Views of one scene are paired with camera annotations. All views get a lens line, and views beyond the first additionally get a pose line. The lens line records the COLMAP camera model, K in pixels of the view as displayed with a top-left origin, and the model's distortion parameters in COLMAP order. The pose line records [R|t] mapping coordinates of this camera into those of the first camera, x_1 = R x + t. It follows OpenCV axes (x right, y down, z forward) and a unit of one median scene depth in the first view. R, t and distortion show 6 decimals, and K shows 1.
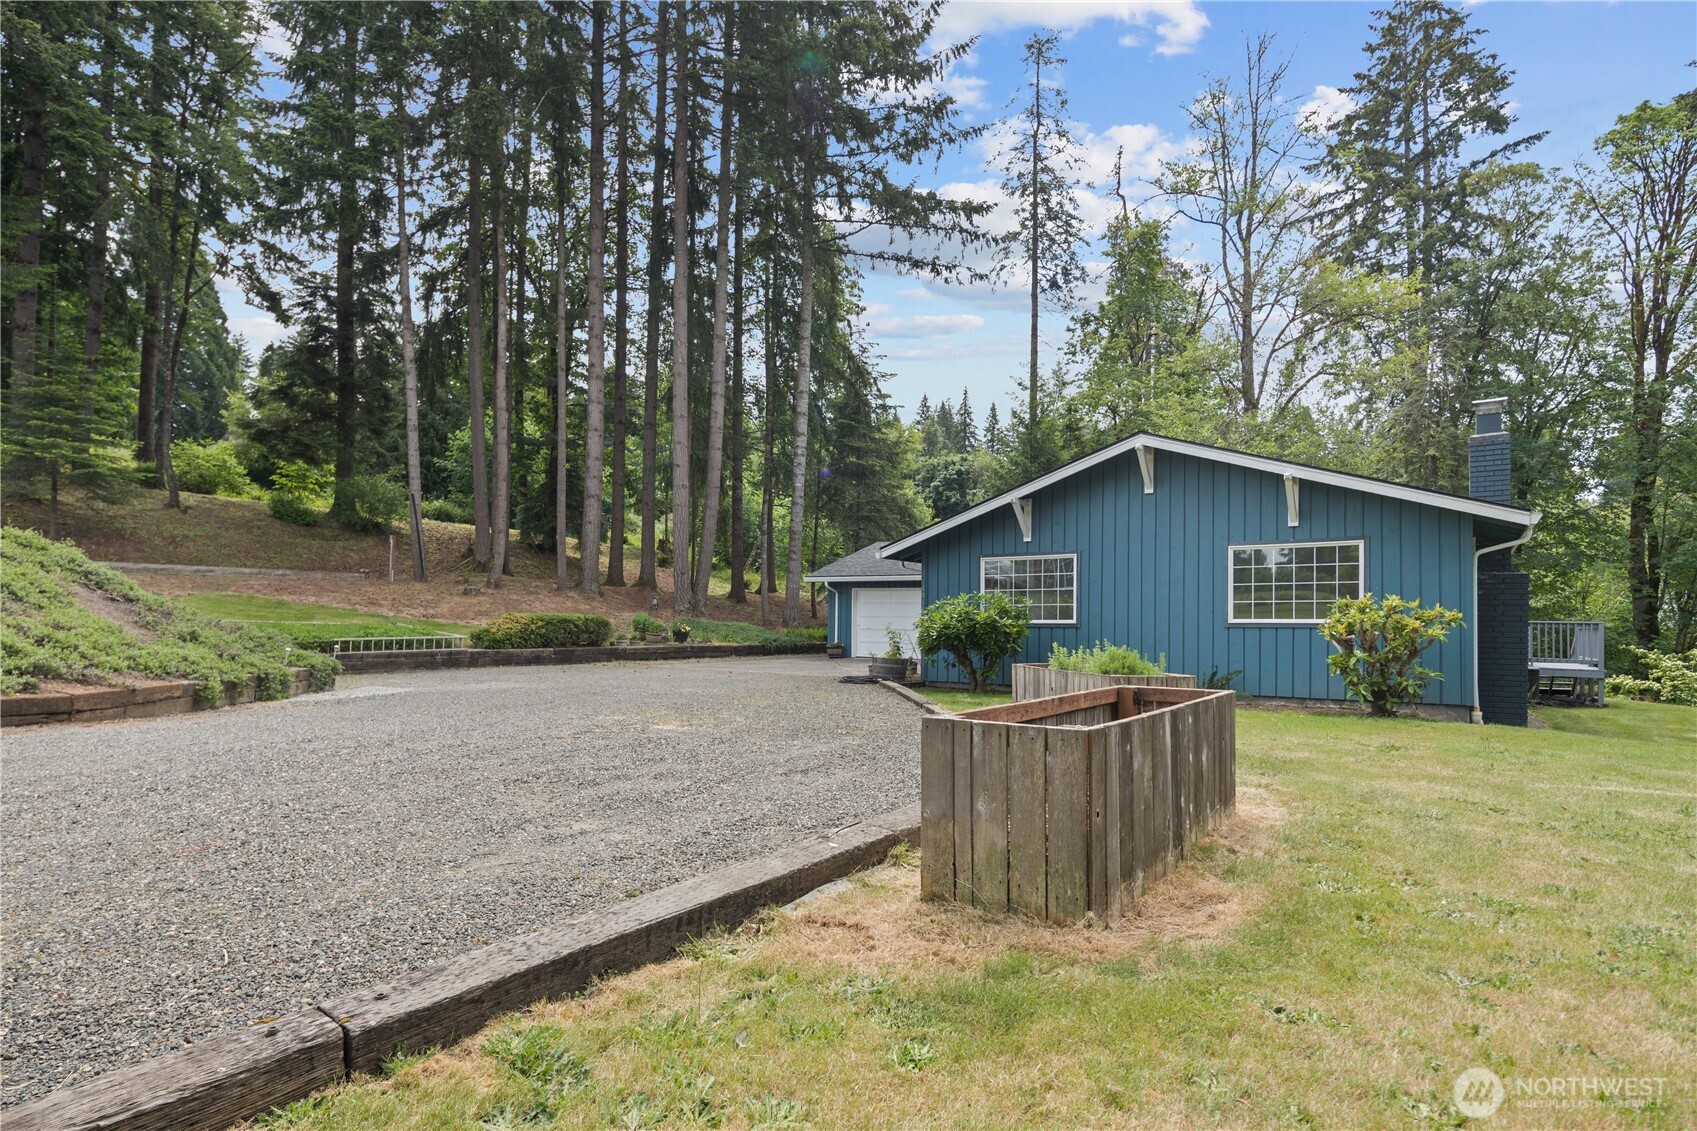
lens RADIAL K [[877.9, 0, 843.0], [0, 877.9, 603.5], [0, 0, 1]] dist [0.000836, 0.000174]
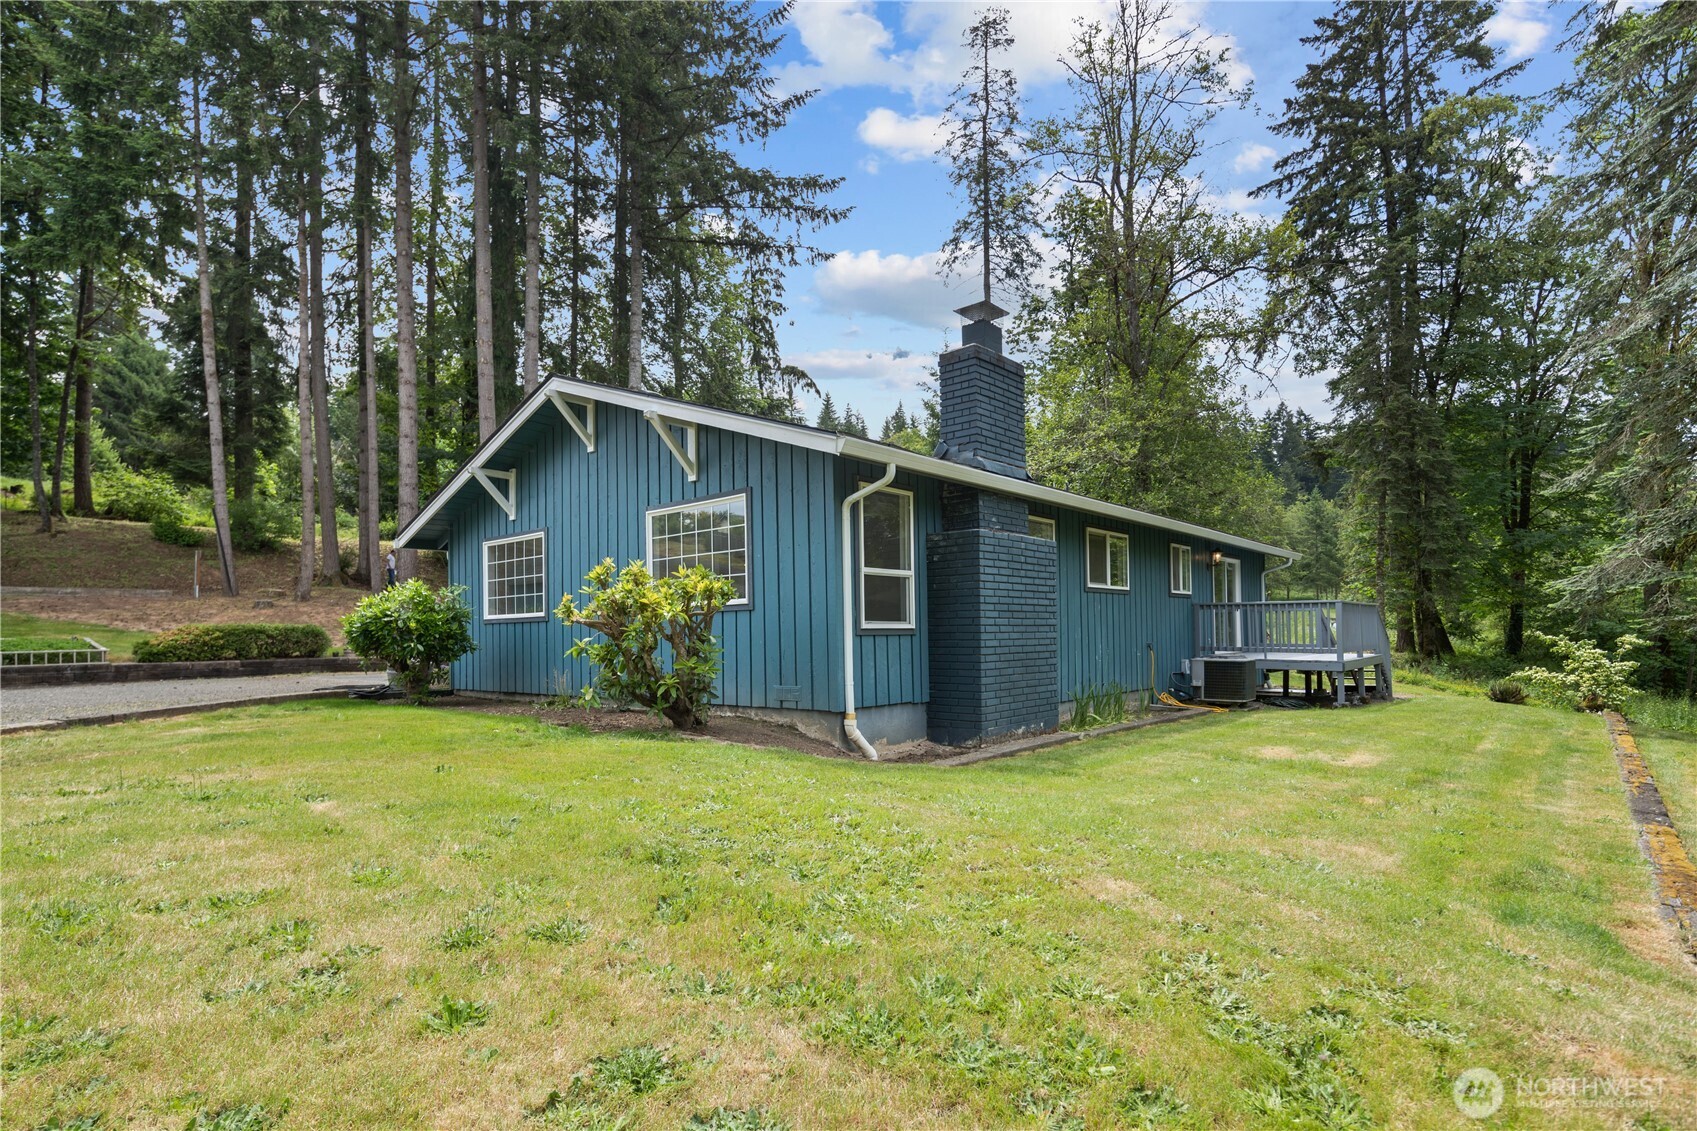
lens RADIAL K [[848.3, 0, 841.9], [0, 848.3, 609.5], [0, 0, 1]] dist [0.002663, -0.000309]
pose [[0.993962, -0.026532, -0.106470, 0.198401], [0.026027, 0.999642, -0.006127, 0.009002], [0.106595, 0.003319, 0.994297, 0.074820]]
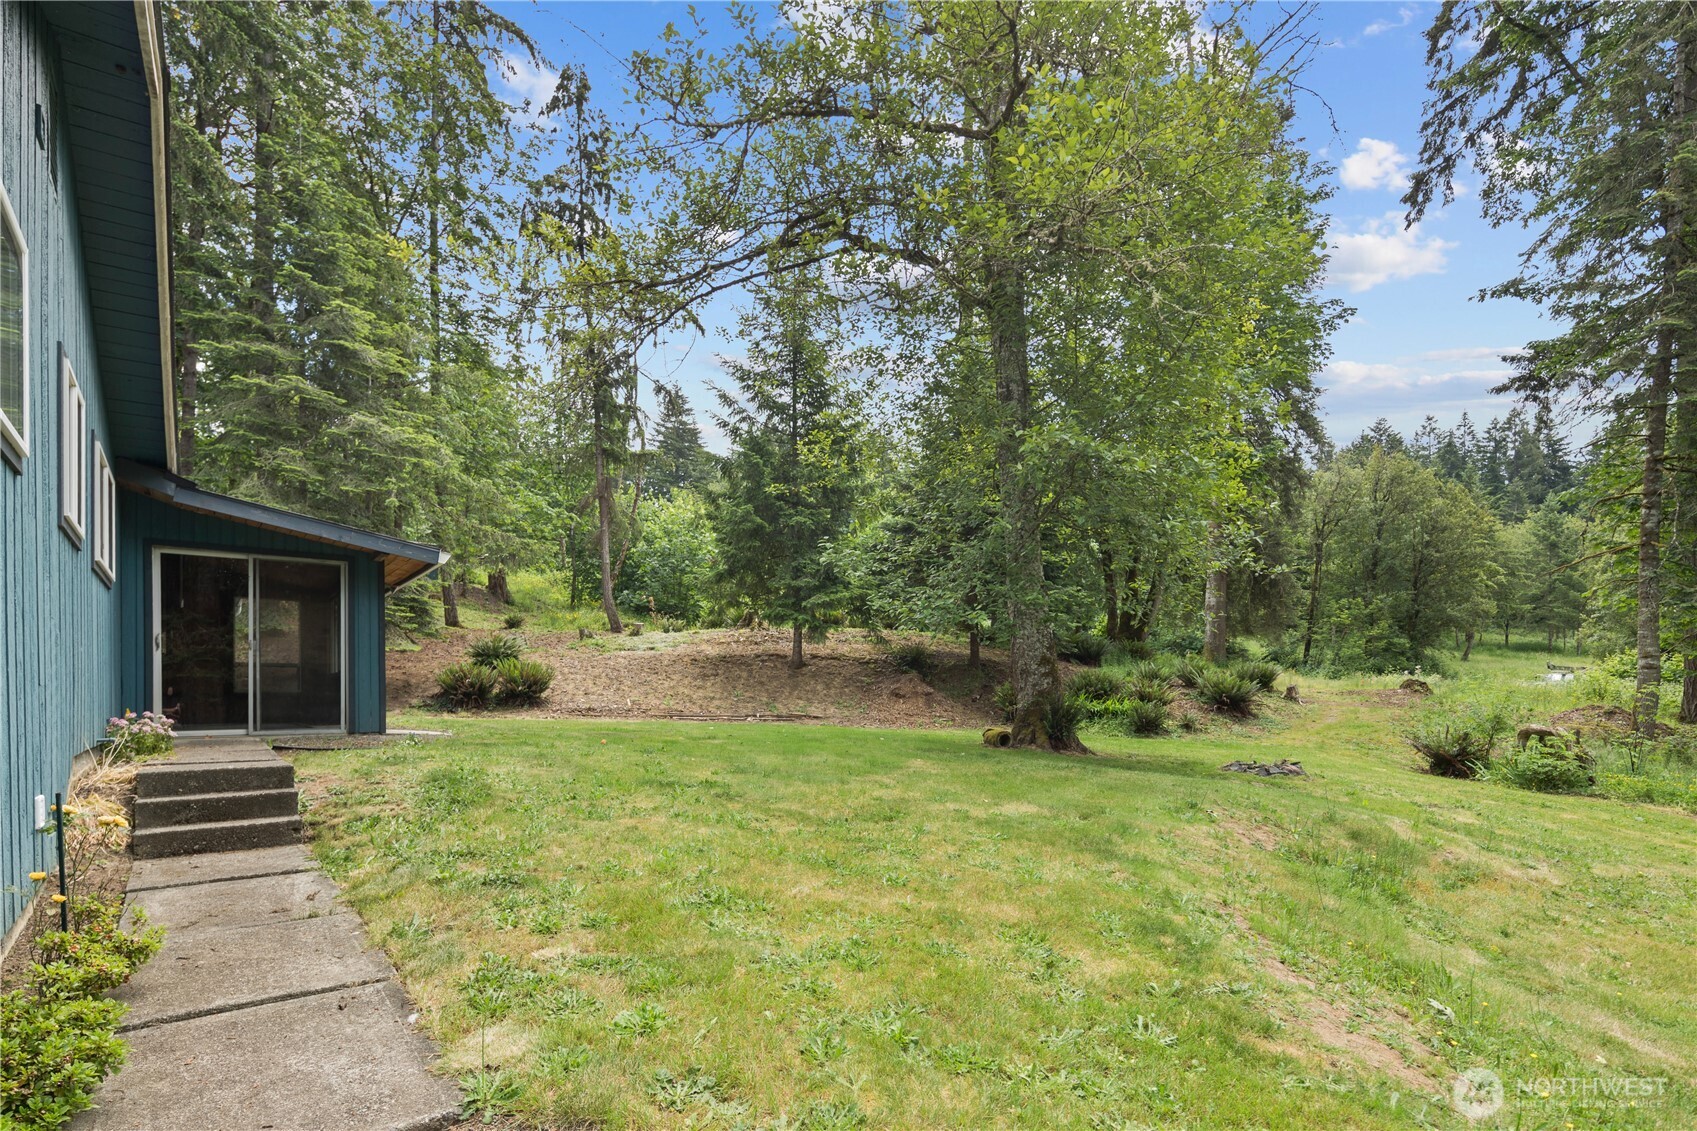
lens RADIAL K [[852.0, 0, 844.3], [0, 852.0, 685.1], [0, 0, 1]] dist [0.000025, 0.000208]
pose [[0.955751, -0.017220, -0.293674, 0.406800], [0.022130, 0.999665, 0.013407, 0.028856], [0.293345, -0.019312, 0.955812, 0.497710]]
